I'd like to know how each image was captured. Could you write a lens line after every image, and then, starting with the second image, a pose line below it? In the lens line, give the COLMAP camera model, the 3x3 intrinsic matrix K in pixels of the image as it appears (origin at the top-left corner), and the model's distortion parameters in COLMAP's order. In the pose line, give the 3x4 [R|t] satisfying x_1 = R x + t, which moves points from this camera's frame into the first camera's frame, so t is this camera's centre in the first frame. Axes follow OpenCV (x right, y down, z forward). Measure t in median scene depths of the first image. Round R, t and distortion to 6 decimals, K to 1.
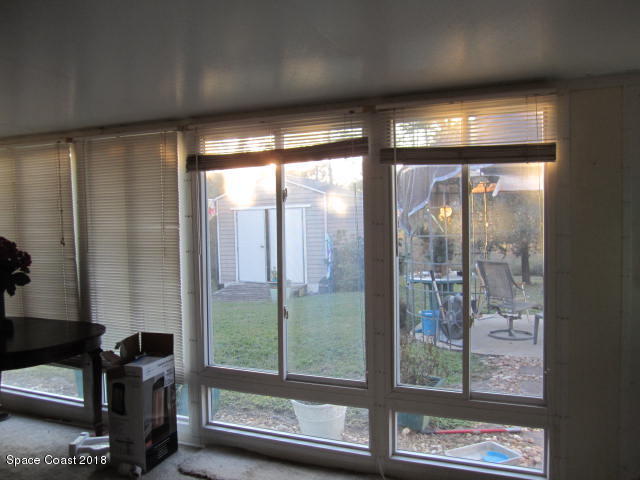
lens RADIAL K [[525.0, 0, 320.2], [0, 525.0, 240.5], [0, 0, 1]] dist [-0.065478, 0.015958]
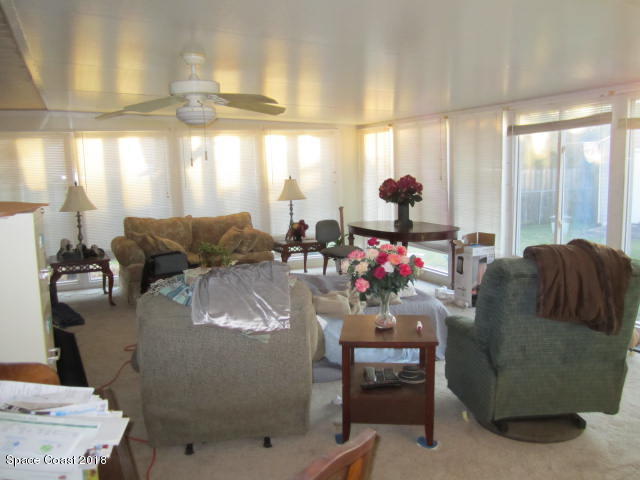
lens RADIAL K [[525.0, 0, 319.9], [0, 525.0, 241.4], [0, 0, 1]] dist [-0.065478, 0.015958]
pose [[0.729692, 0.091780, -0.677588, 0.440558], [-0.013713, 0.992716, 0.119697, 0.009981], [0.683638, -0.078050, 0.725635, -0.598951]]
